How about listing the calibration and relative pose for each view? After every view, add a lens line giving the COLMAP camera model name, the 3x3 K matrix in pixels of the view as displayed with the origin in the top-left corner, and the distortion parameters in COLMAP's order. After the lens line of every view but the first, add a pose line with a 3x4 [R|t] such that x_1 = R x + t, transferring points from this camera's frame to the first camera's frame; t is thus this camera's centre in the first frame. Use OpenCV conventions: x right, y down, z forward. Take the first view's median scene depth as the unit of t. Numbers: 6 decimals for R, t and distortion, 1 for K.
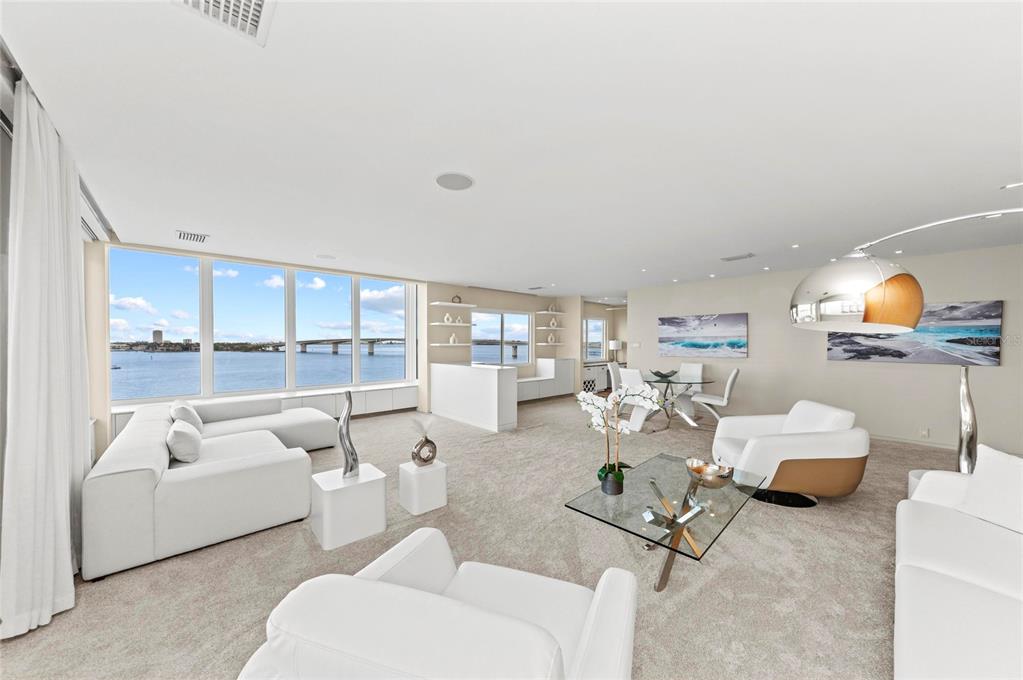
lens RADIAL K [[360.9, 0, 526.4], [0, 360.9, 349.5], [0, 0, 1]] dist [0.001419, 0.000036]
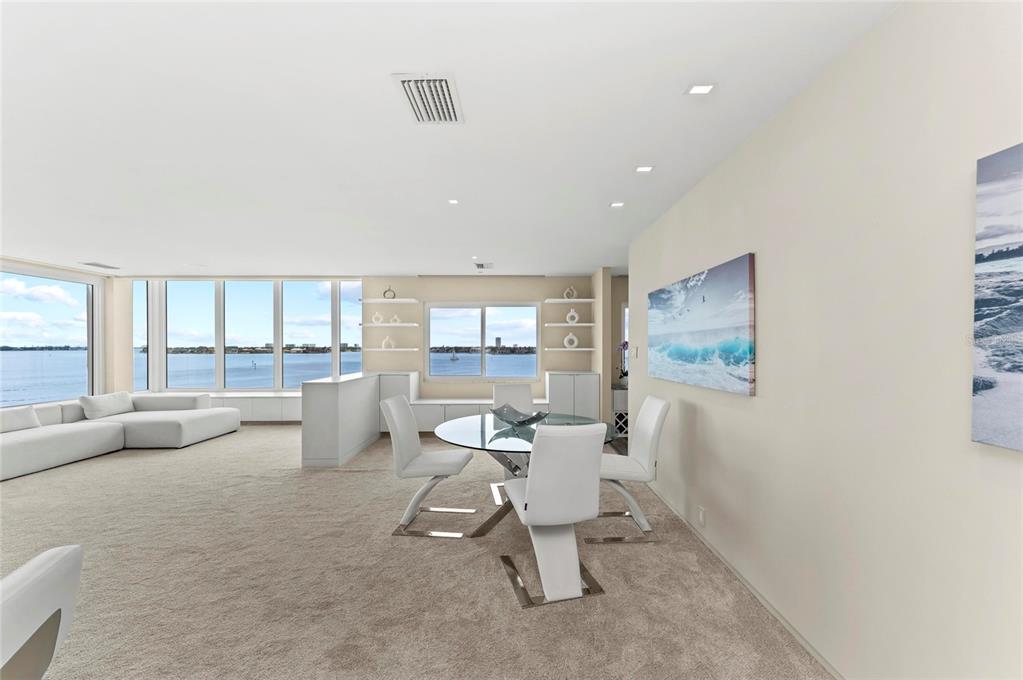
lens RADIAL K [[399.6, 0, 519.8], [0, 399.6, 345.2], [0, 0, 1]] dist [0.006071, -0.001088]
pose [[0.725707, -0.002619, -0.687999, 0.642901], [-0.013438, 0.999748, -0.017981, -0.011139], [0.687873, 0.022295, 0.725489, 0.555590]]
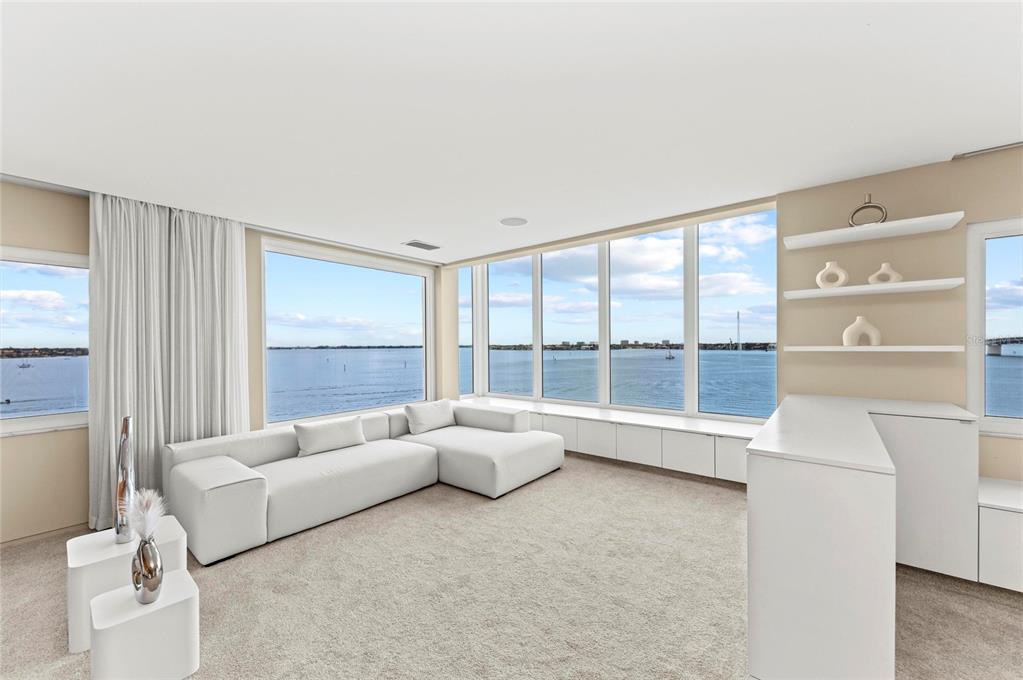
lens RADIAL K [[399.6, 0, 515.8], [0, 399.6, 344.2], [0, 0, 1]] dist [0.006071, -0.001088]
pose [[0.128169, -0.002012, -0.991750, 0.138679], [-0.012157, 0.999920, -0.003599, -0.011830], [0.991678, 0.012518, 0.128134, 0.630255]]
